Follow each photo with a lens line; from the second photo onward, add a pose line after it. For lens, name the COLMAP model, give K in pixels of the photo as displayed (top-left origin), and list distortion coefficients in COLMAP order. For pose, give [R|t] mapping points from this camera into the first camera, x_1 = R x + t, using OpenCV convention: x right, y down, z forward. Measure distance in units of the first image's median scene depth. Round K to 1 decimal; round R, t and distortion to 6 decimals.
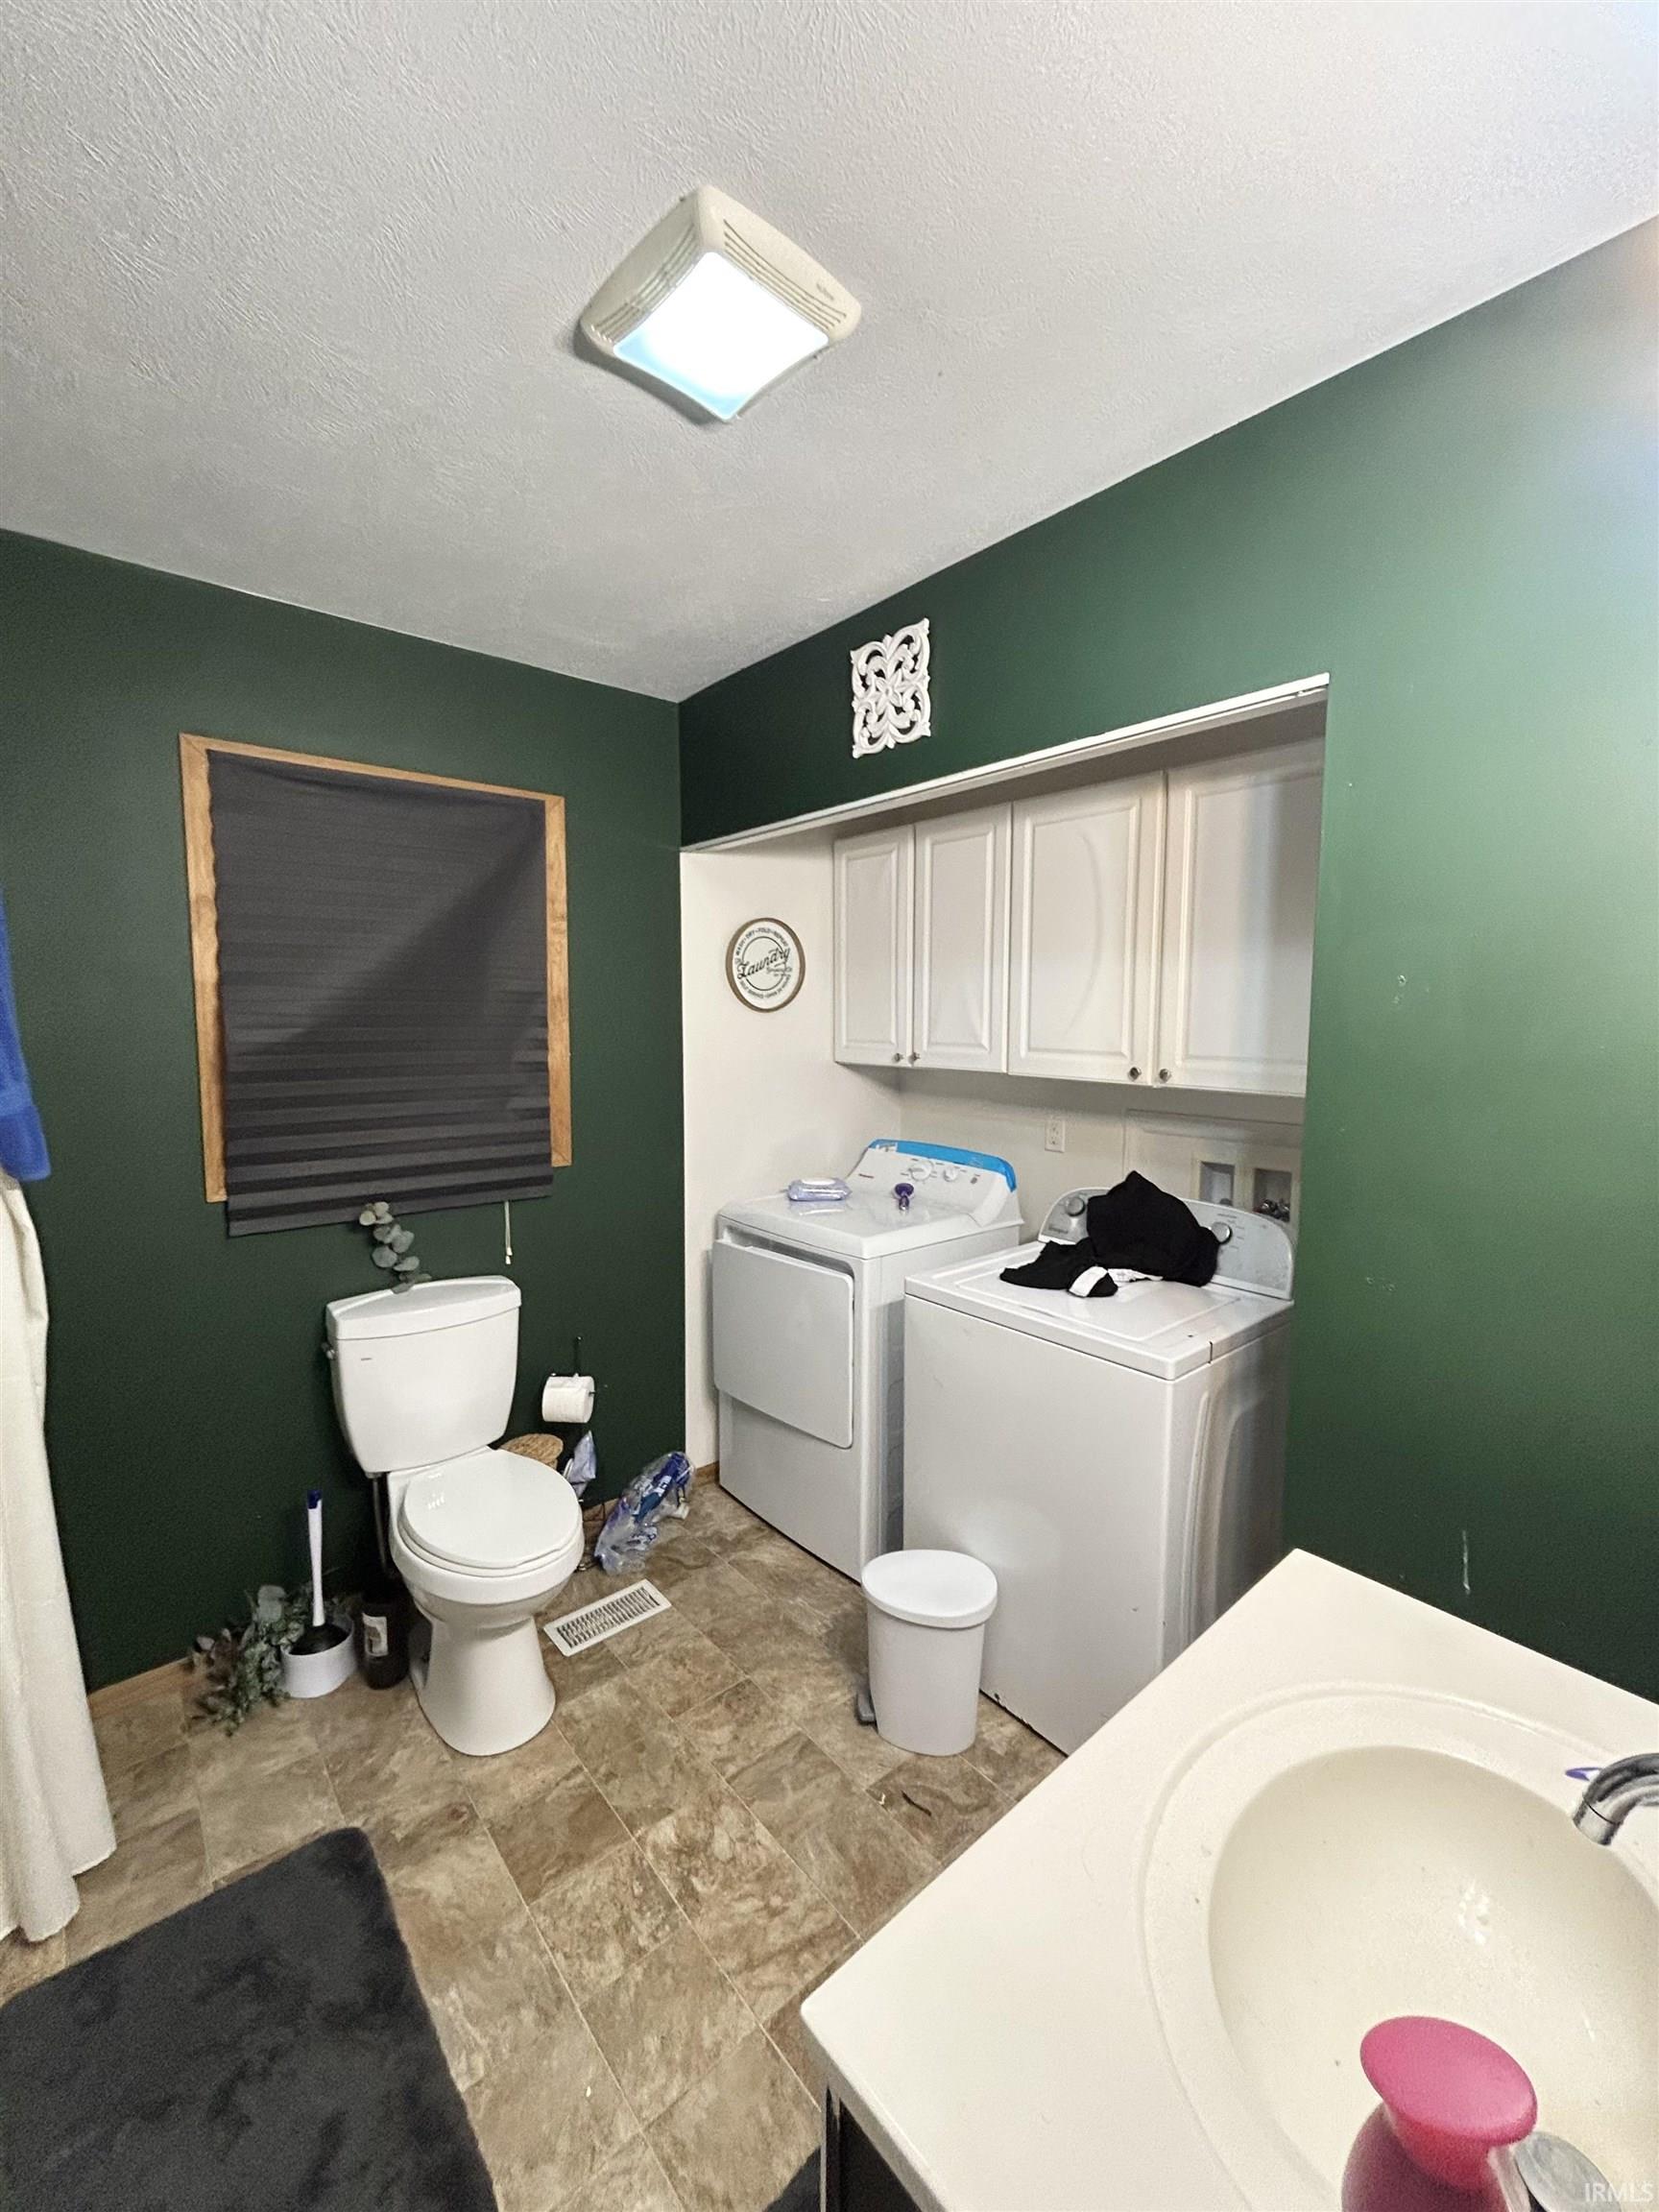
lens RADIAL K [[890.5, 0, 823.2], [0, 890.5, 1111.7], [0, 0, 1]] dist [-0.014787, -0.000412]
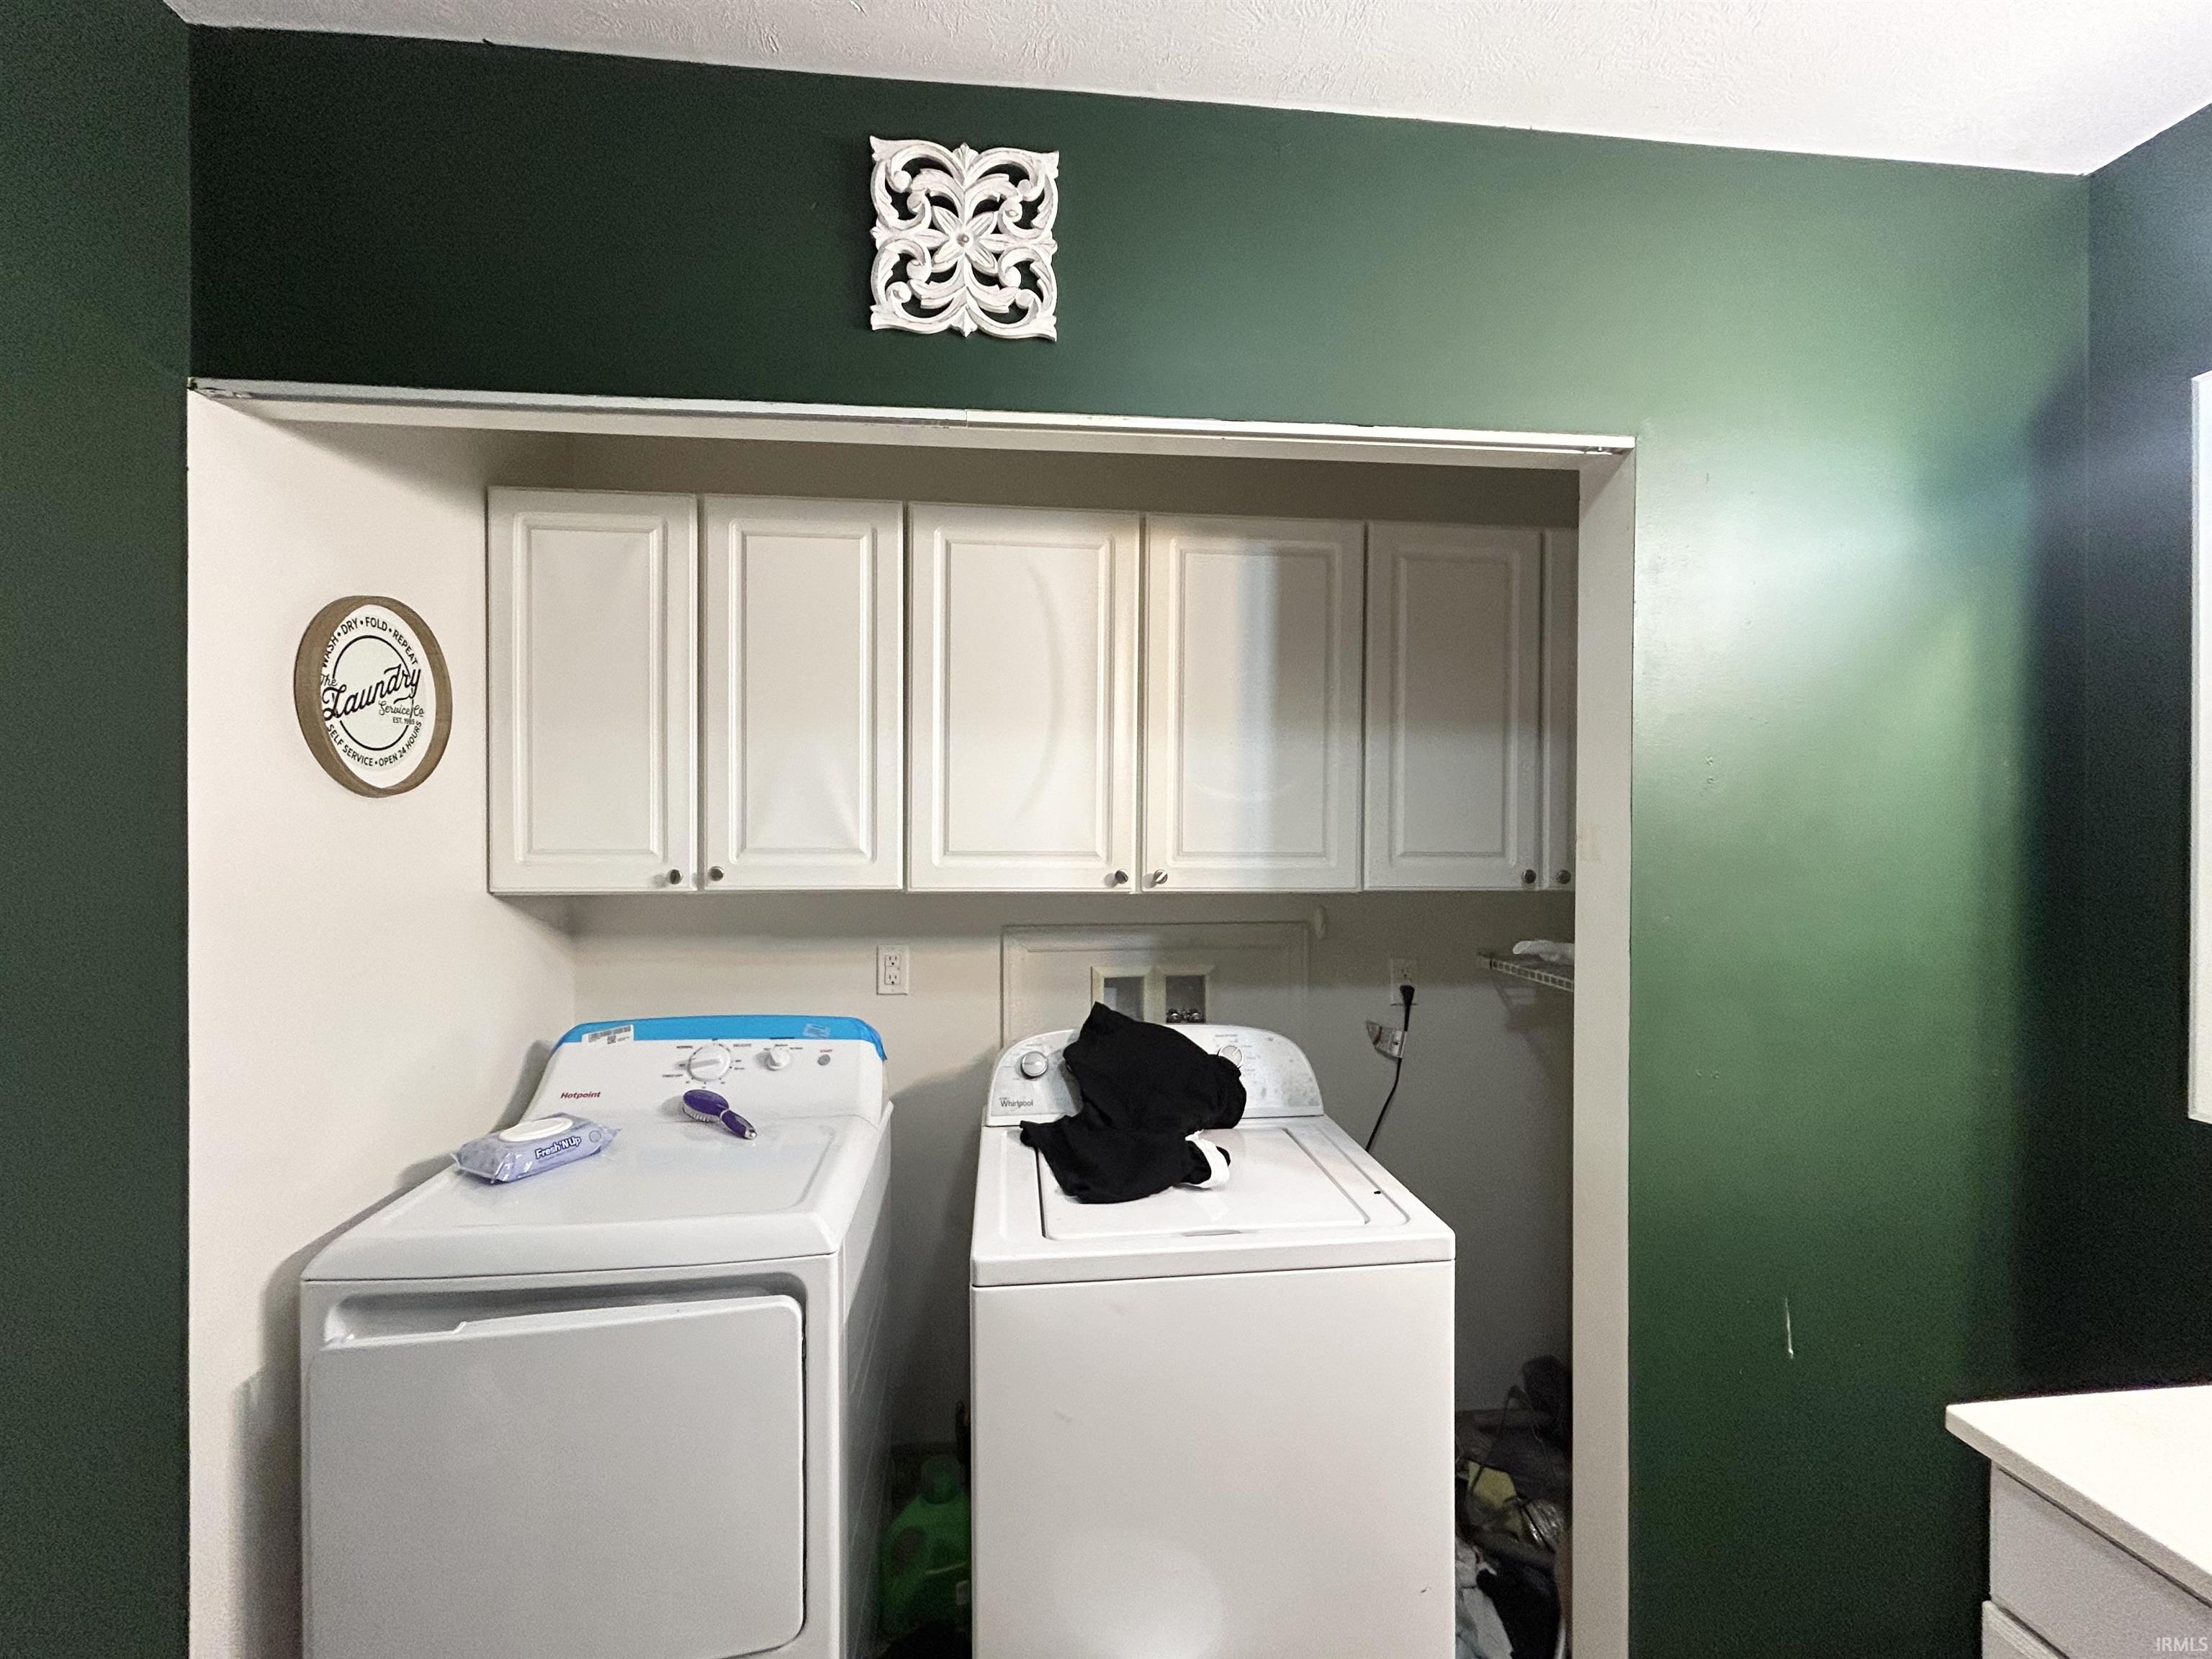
lens RADIAL K [[890.5, 0, 1102.3], [0, 890.5, 822.5], [0, 0, 1]] dist [-0.014787, -0.000412]
pose [[0.562616, -0.003305, 0.826712, -0.313011], [0.091959, 0.994037, -0.058608, -0.047357], [-0.821588, 0.108997, 0.559565, 0.571056]]
